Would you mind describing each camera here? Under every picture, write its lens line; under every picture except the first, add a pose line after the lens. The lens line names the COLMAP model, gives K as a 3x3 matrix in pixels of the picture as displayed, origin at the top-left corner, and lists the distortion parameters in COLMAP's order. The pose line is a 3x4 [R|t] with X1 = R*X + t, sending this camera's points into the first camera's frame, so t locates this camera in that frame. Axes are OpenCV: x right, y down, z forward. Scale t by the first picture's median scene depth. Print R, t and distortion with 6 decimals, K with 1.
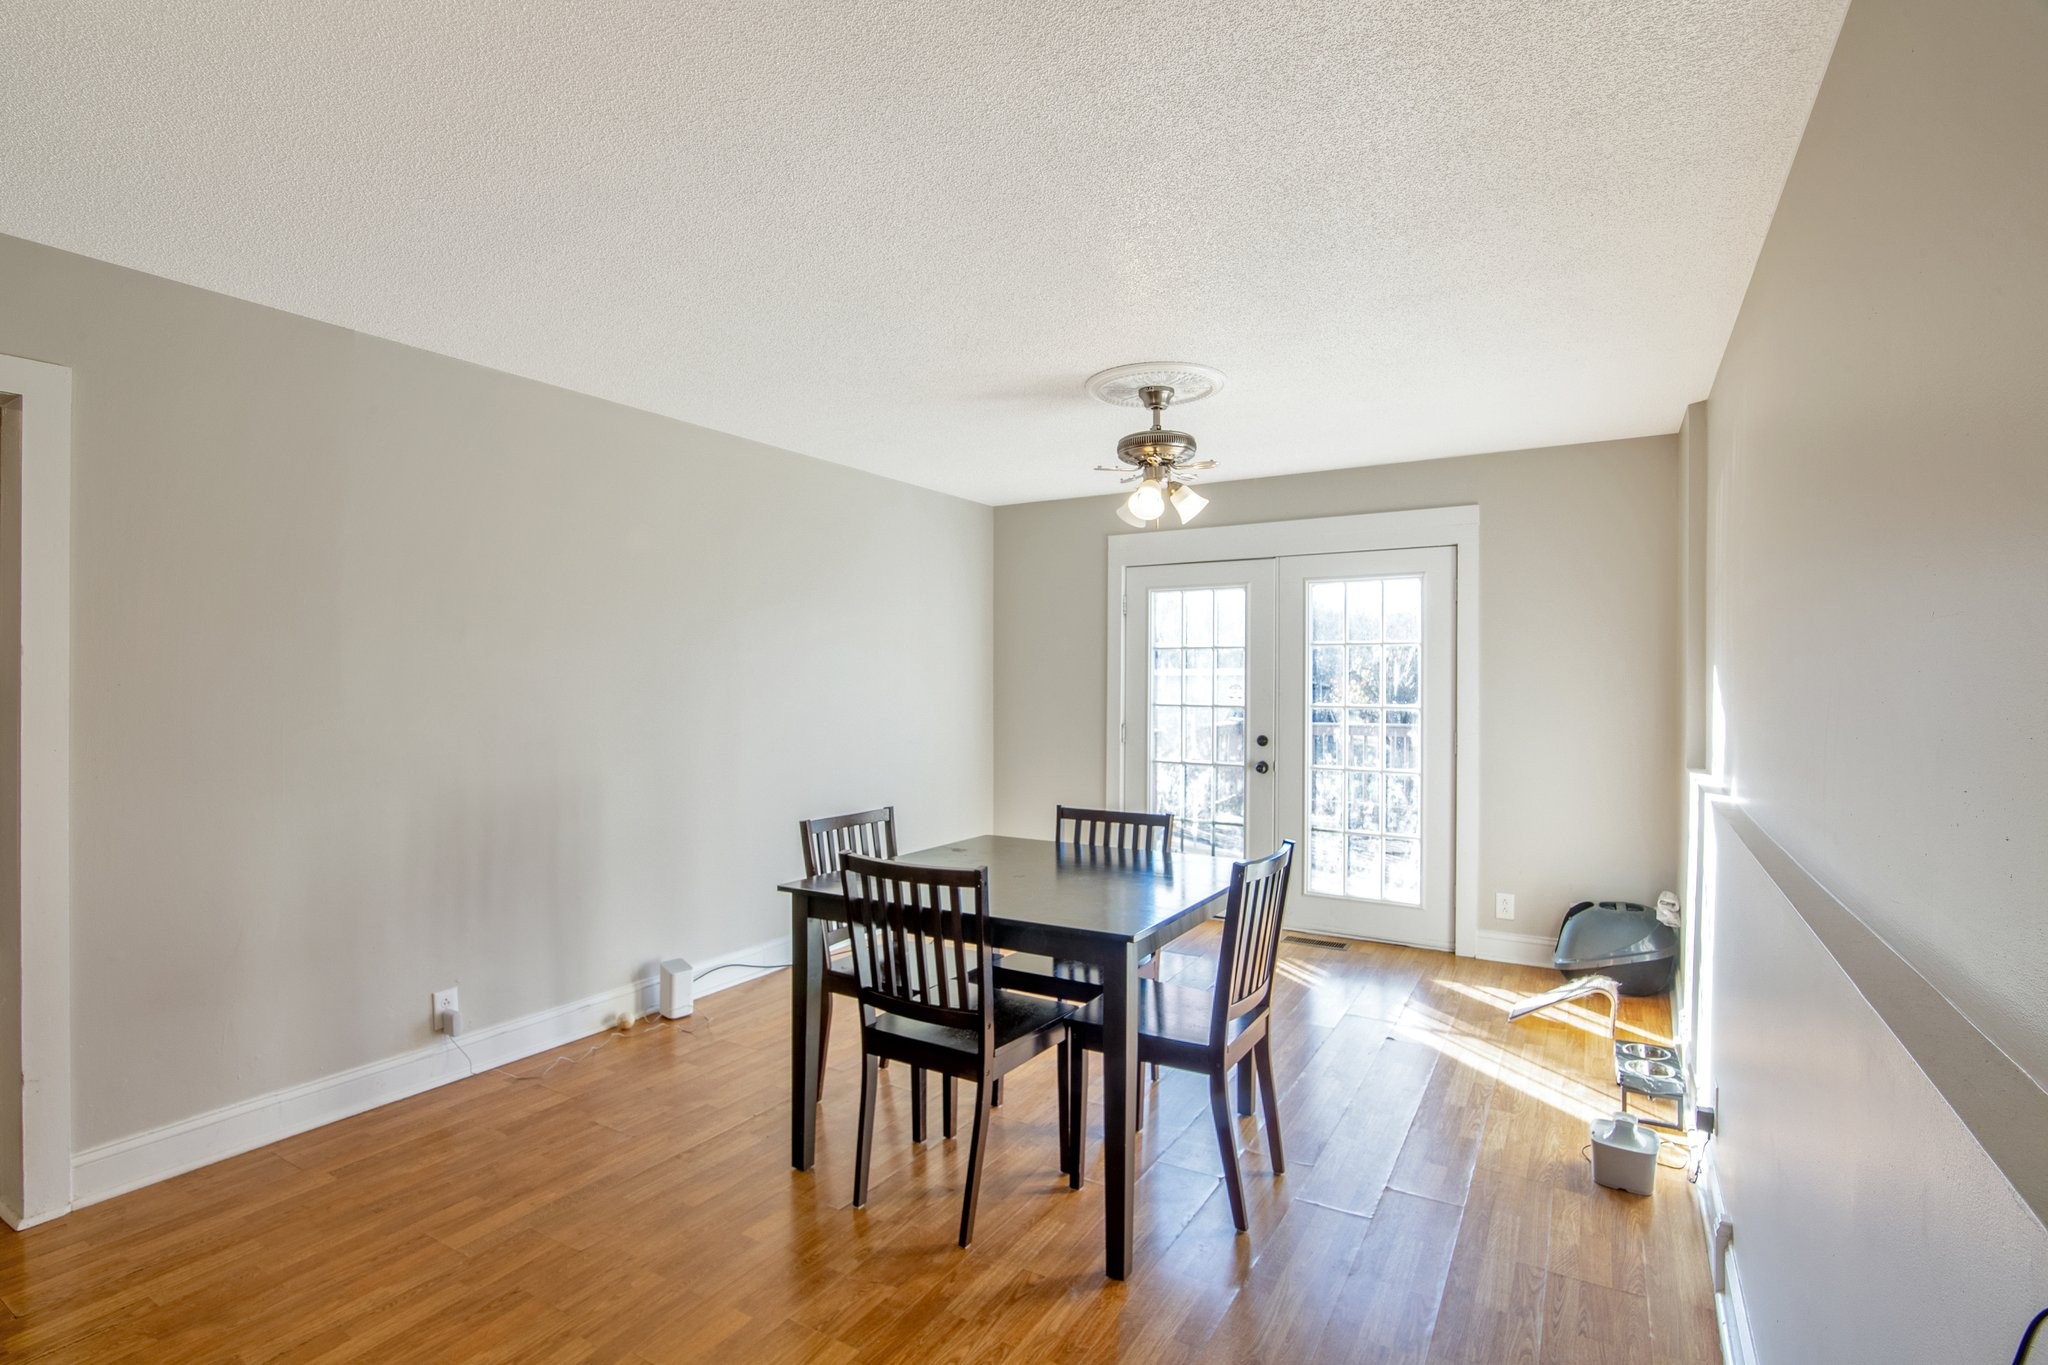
lens RADIAL K [[960.2, 0, 1020.3], [0, 960.2, 695.5], [0, 0, 1]] dist [-0.008089, 0.000290]
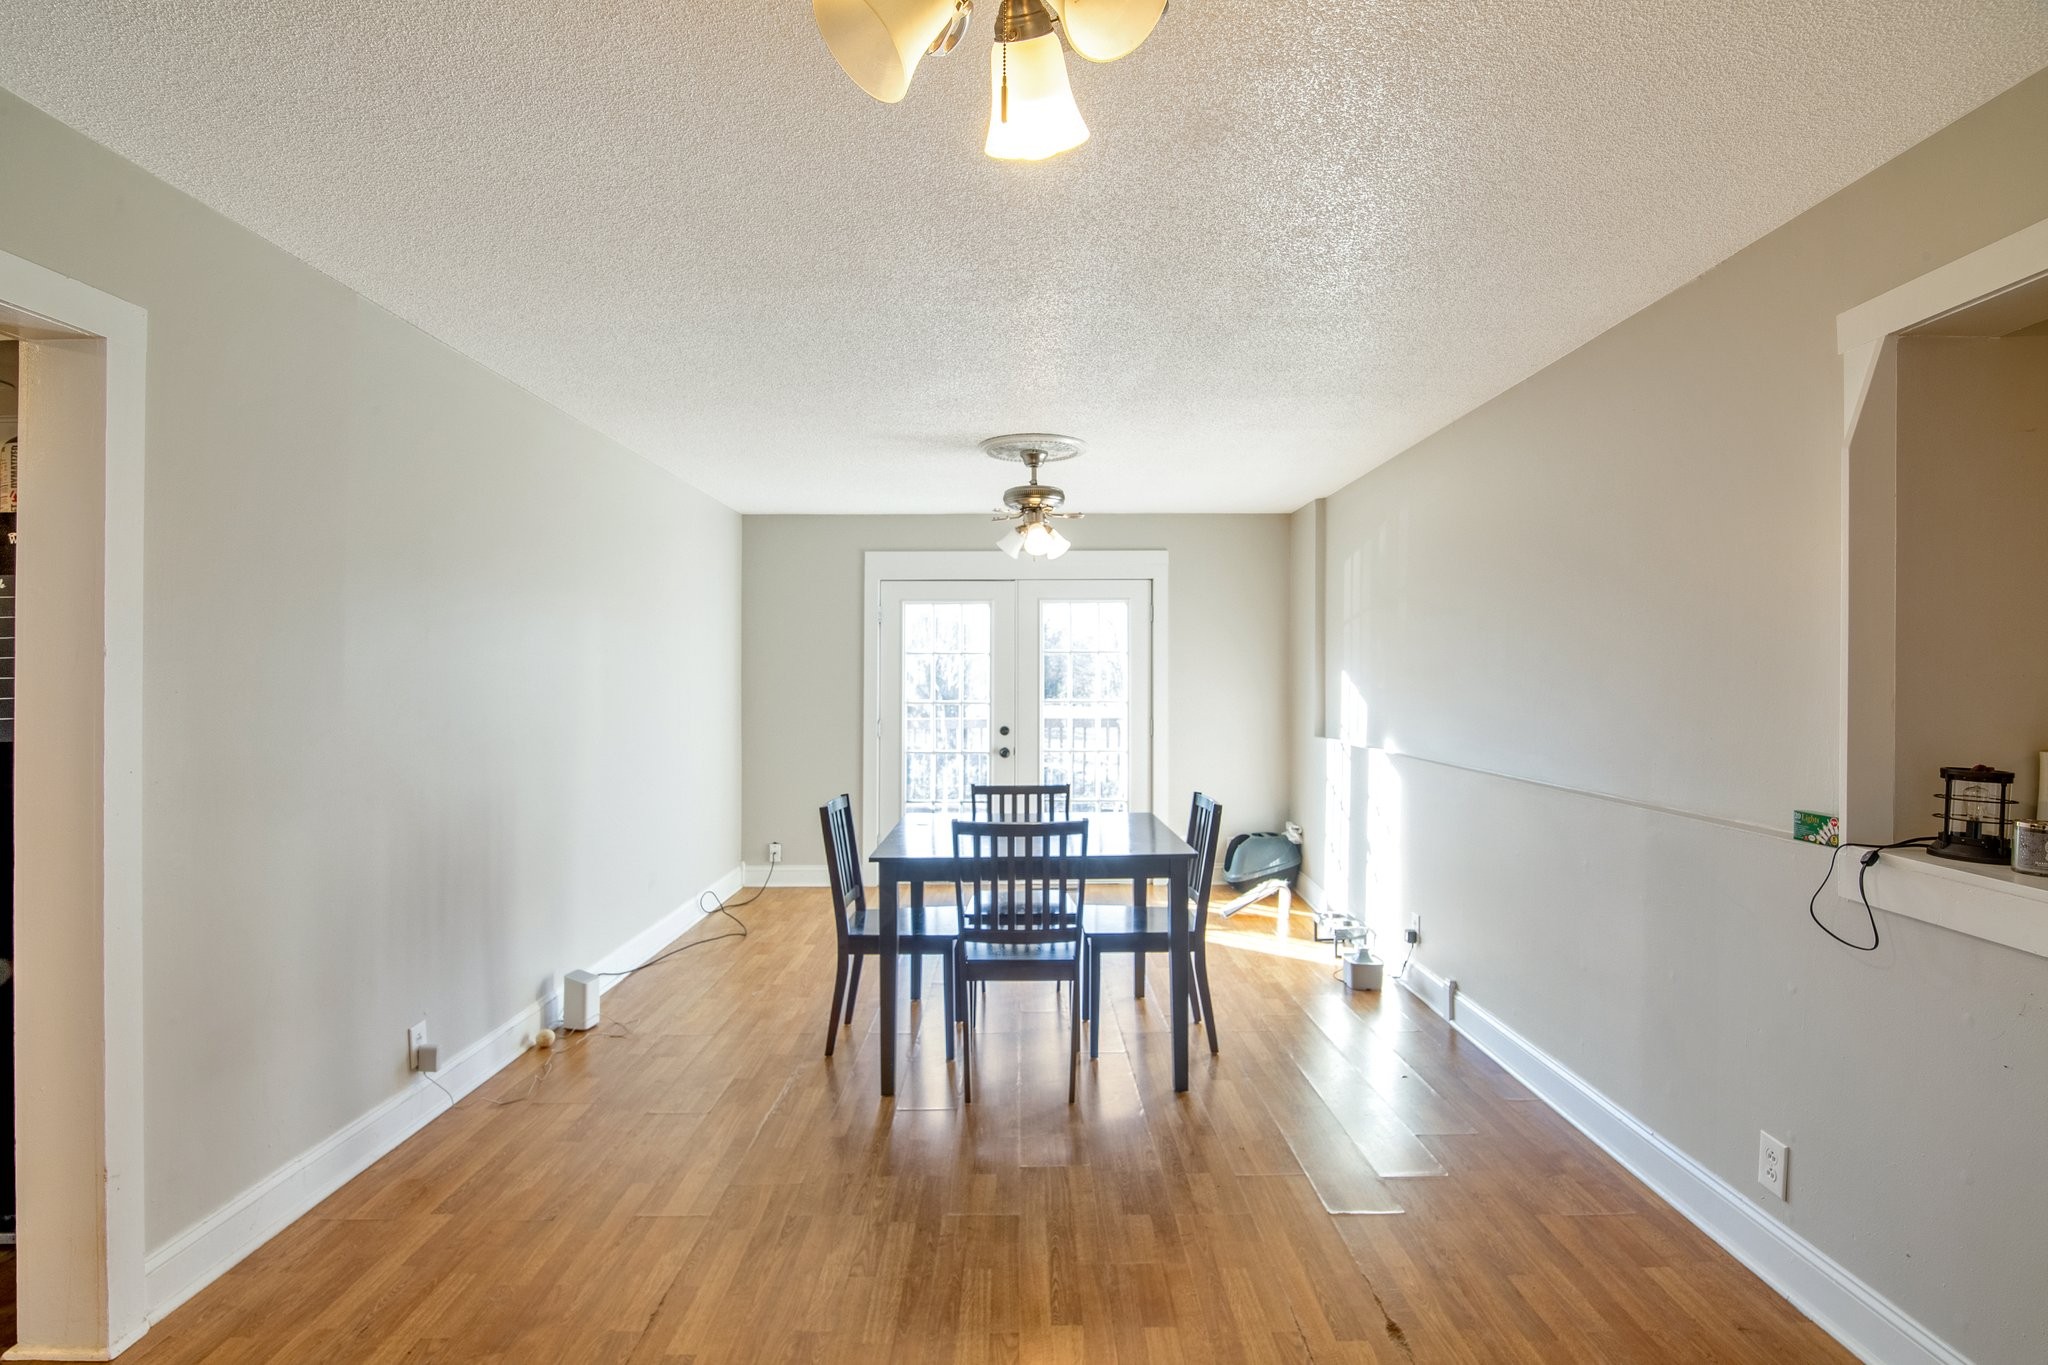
lens RADIAL K [[972.7, 0, 1010.0], [0, 972.7, 698.1], [0, 0, 1]] dist [-0.000663, 0.000246]
pose [[0.854066, -0.012576, 0.520012, -0.561893], [0.011824, 0.999919, 0.004763, -0.000058], [-0.520030, 0.002080, 0.854146, -0.079792]]
